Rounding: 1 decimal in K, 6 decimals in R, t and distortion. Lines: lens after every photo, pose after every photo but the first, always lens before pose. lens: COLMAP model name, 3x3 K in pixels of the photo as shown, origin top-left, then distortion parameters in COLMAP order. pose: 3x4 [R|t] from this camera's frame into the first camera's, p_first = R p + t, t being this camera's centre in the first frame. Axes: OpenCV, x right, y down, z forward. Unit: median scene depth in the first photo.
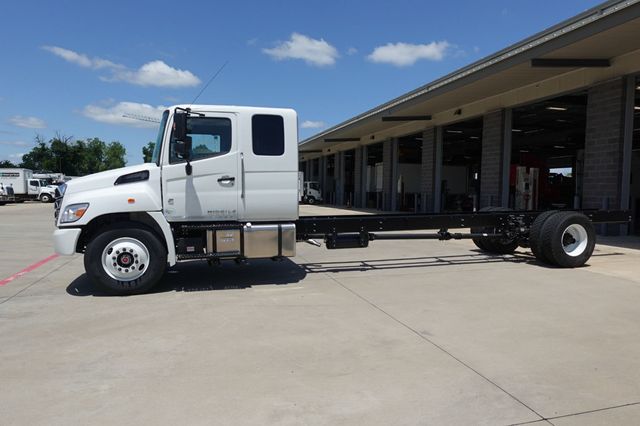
lens RADIAL K [[434.7, 0, 320.0], [0, 434.7, 213.0], [0, 0, 1]] dist [-0.005510, -0.001148]
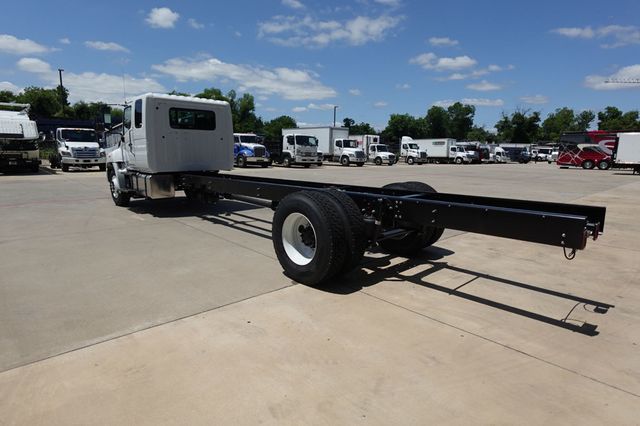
lens RADIAL K [[358.2, 0, 320.0], [0, 358.2, 213.0], [0, 0, 1]] dist [-0.003061, 0.001488]
pose [[0.442924, 0.154609, -0.883128, 1.211429], [-0.059185, 0.987912, 0.143270, -0.055332], [0.894604, -0.011190, 0.446720, 0.966409]]
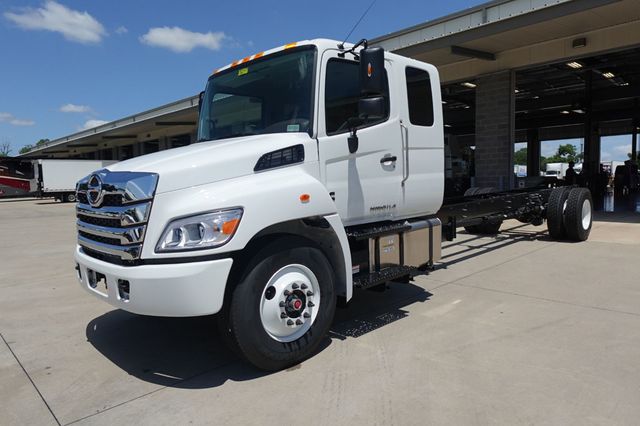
lens RADIAL K [[434.7, 0, 320.0], [0, 434.7, 213.0], [0, 0, 1]] dist [-0.005510, -0.001148]
pose [[0.884467, -0.069190, 0.461444, -0.594458], [0.057340, 0.997566, 0.039671, -0.026332], [-0.463066, -0.008628, 0.886282, 0.433155]]
